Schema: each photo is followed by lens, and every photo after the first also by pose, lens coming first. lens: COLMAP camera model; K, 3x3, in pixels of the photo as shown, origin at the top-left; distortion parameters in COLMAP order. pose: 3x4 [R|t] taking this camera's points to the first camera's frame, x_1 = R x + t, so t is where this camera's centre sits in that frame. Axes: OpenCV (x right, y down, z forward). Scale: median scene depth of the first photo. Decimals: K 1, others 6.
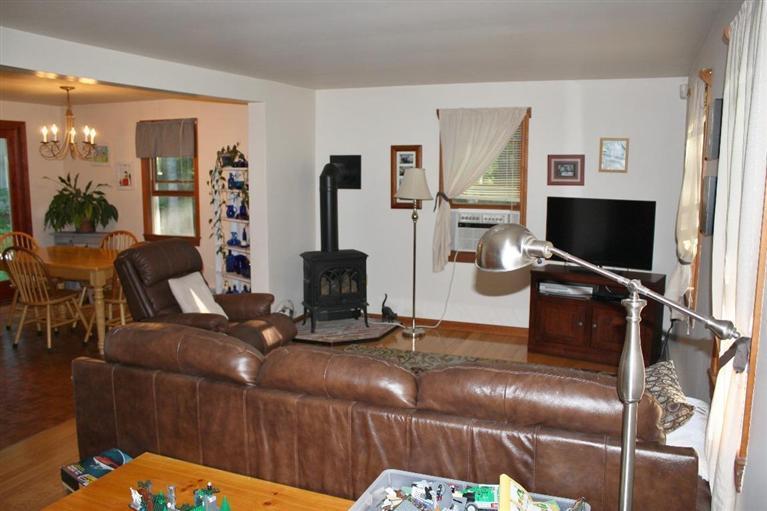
lens RADIAL K [[650.1, 0, 383.3], [0, 650.1, 262.2], [0, 0, 1]] dist [-0.152749, 0.134913]
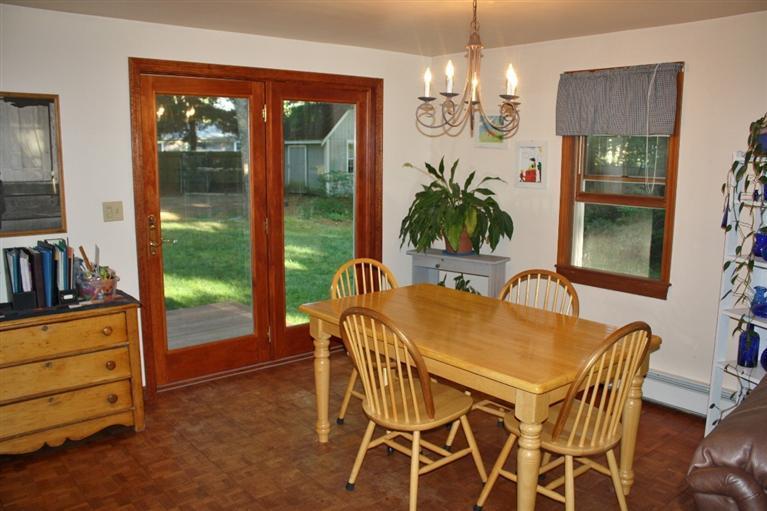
lens RADIAL K [[650.1, 0, 383.3], [0, 650.1, 262.2], [0, 0, 1]] dist [-0.152749, 0.134913]
pose [[0.885929, 0.080279, -0.456822, -0.316290], [-0.071806, 0.996772, 0.035911, -0.073042], [0.458230, 0.000988, 0.888833, 0.509463]]
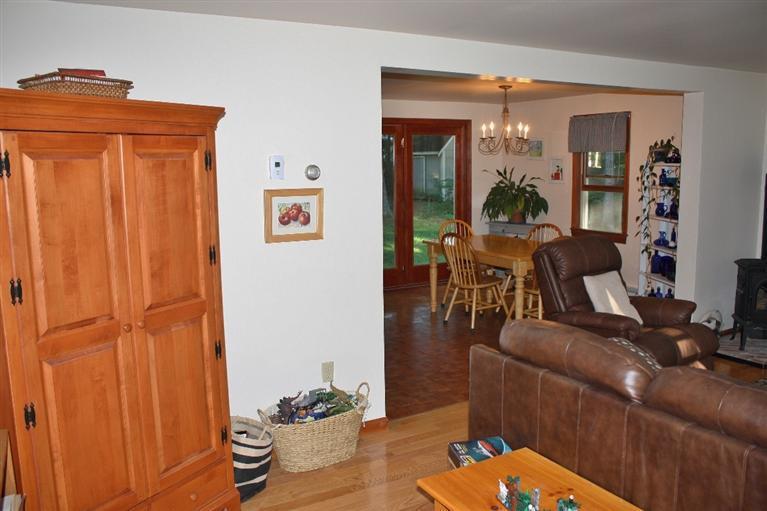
lens RADIAL K [[650.1, 0, 383.3], [0, 650.1, 262.2], [0, 0, 1]] dist [-0.152749, 0.134913]
pose [[0.788966, 0.080091, -0.609195, 0.017094], [-0.073758, 0.996644, 0.035506, -0.005392], [0.609994, 0.016920, 0.792225, 0.019120]]
